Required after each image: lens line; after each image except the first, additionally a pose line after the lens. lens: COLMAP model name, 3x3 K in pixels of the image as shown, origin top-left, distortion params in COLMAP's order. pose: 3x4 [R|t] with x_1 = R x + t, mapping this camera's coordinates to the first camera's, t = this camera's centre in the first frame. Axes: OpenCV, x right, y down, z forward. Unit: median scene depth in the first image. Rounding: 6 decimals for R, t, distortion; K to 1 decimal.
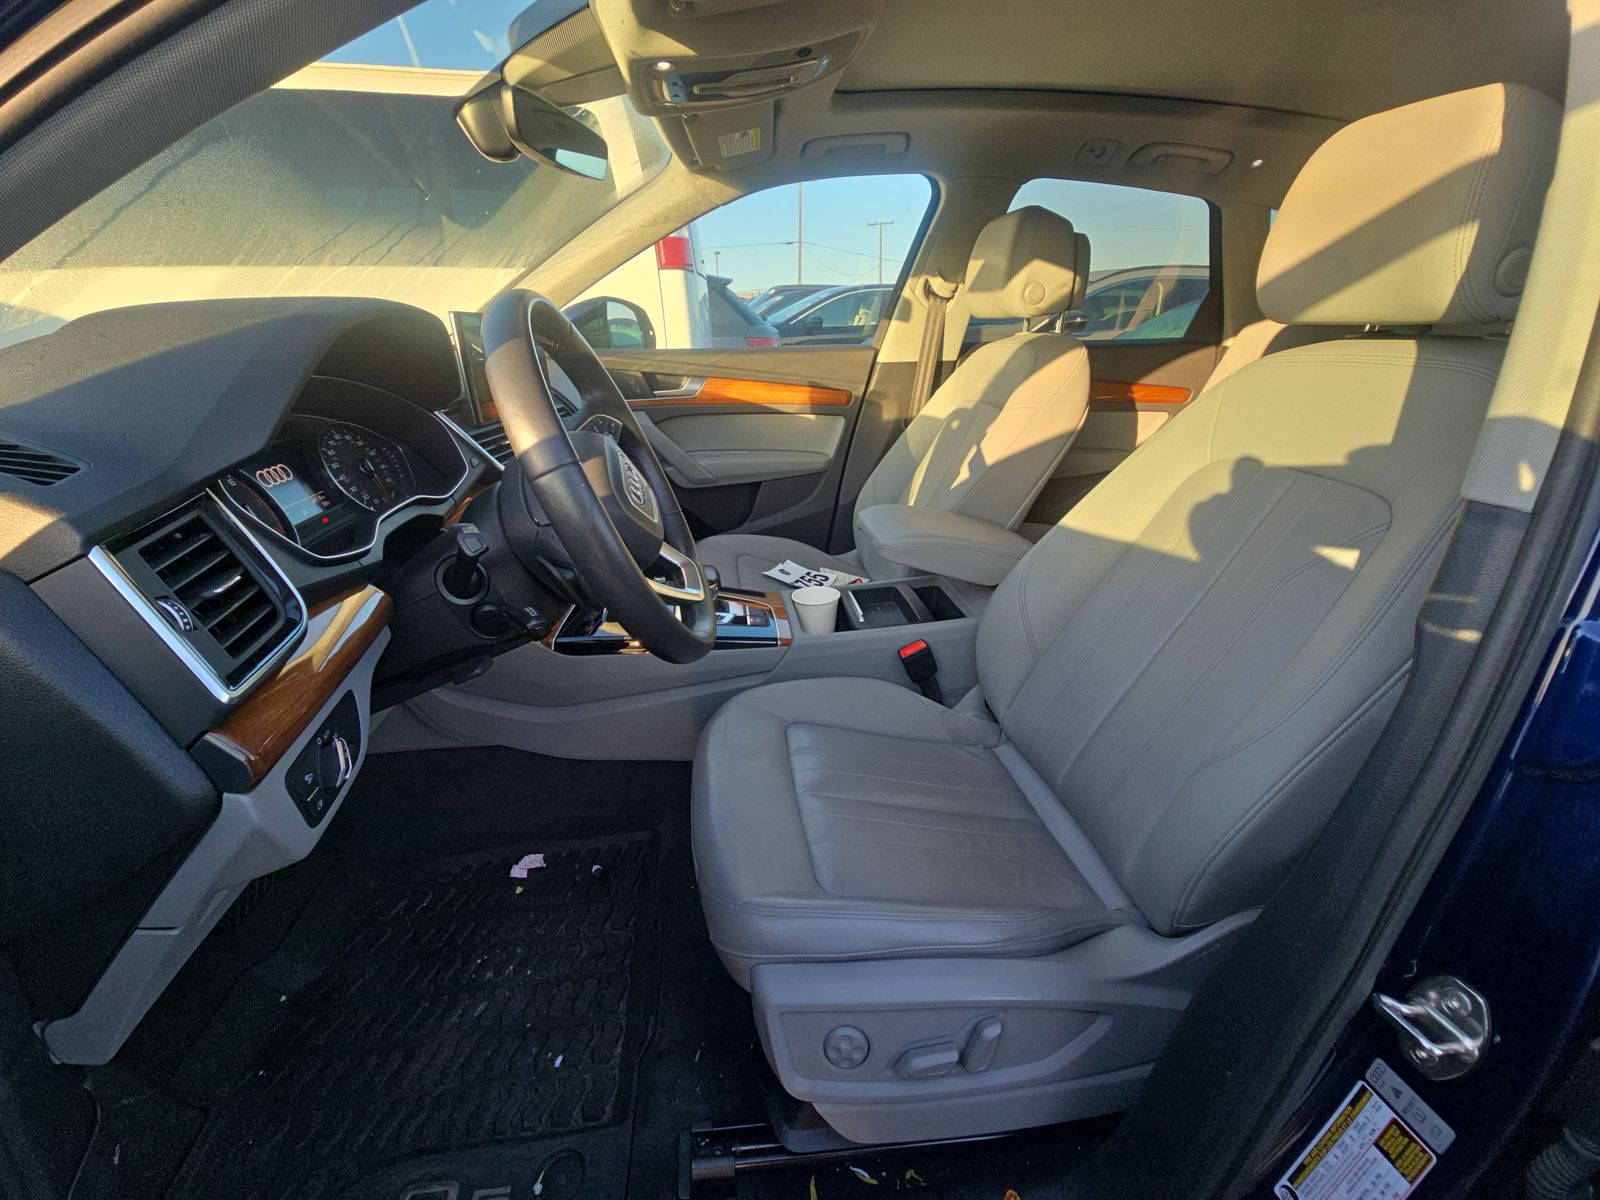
lens RADIAL K [[651.5, 0, 798.9], [0, 651.5, 613.7], [0, 0, 1]] dist [0.001695, 0.000340]
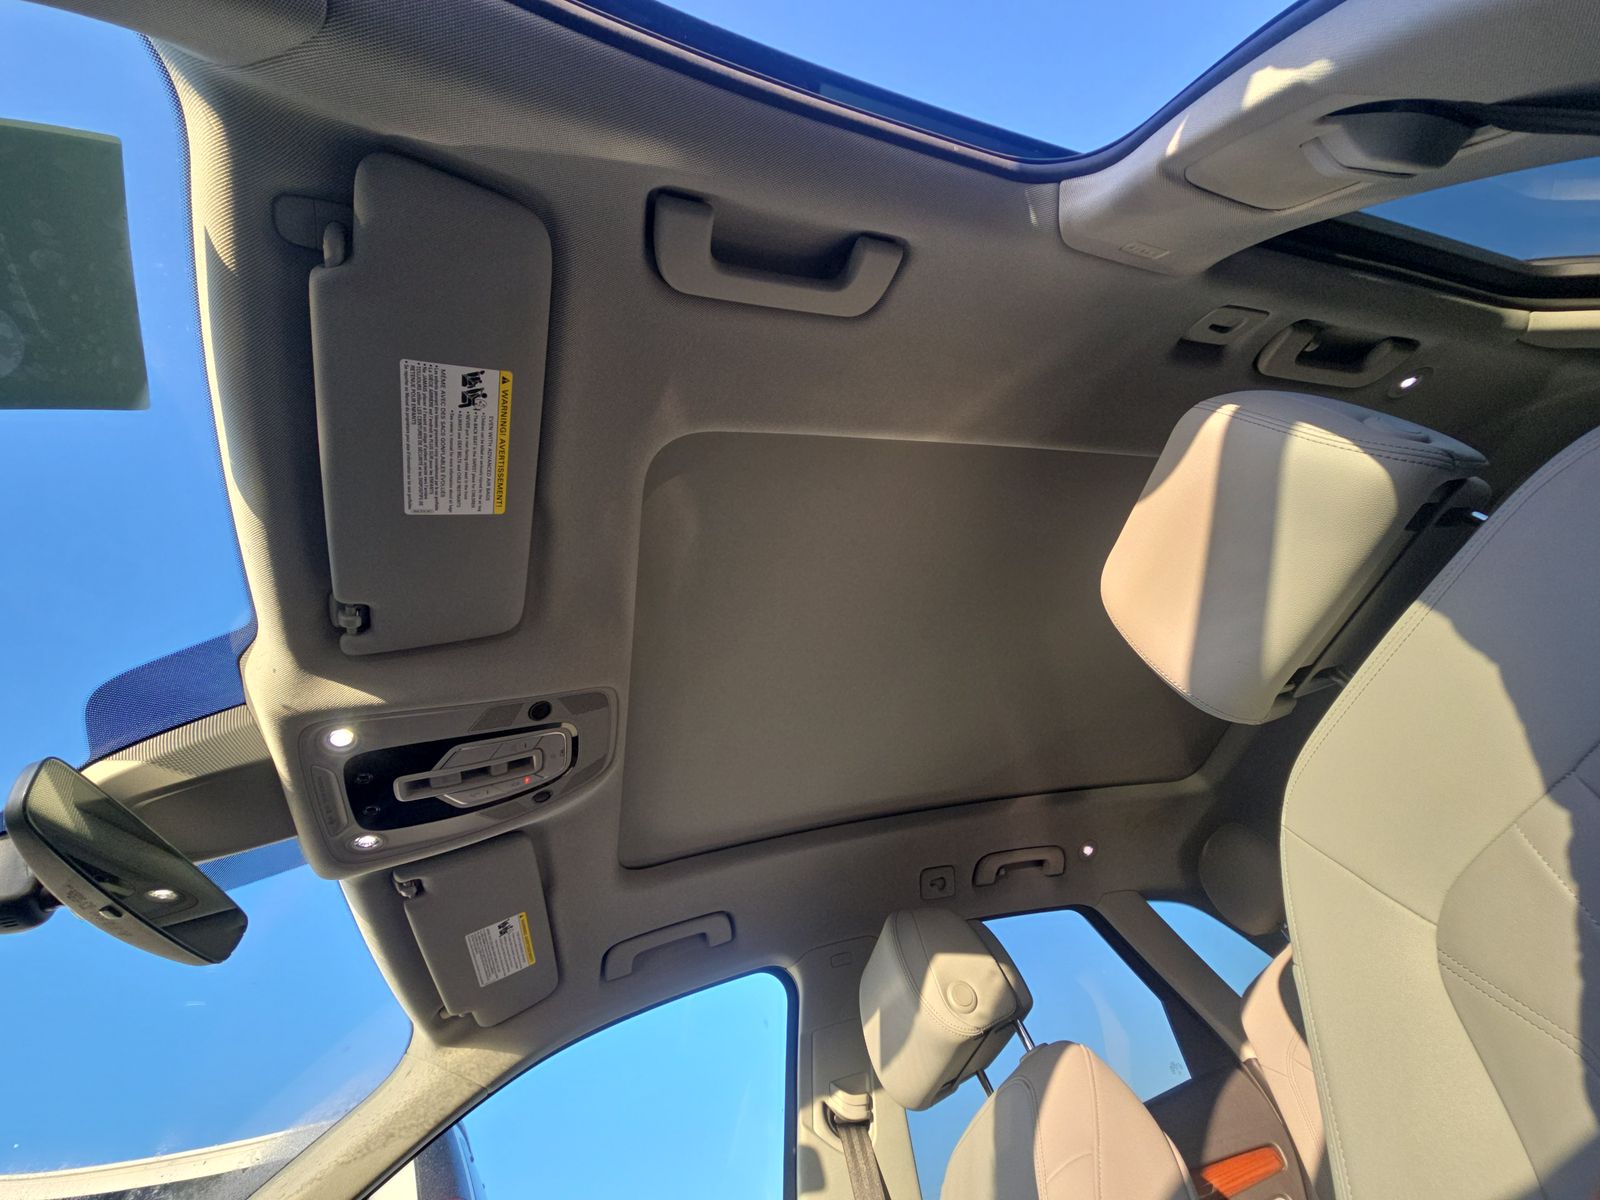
lens RADIAL K [[651.5, 0, 798.9], [0, 651.5, 613.7], [0, 0, 1]] dist [0.001695, 0.000340]
pose [[0.939707, -0.149656, 0.307495, 0.049250], [0.331444, 0.177084, -0.926707, 0.011441], [0.084235, 0.972751, 0.216010, 0.430831]]
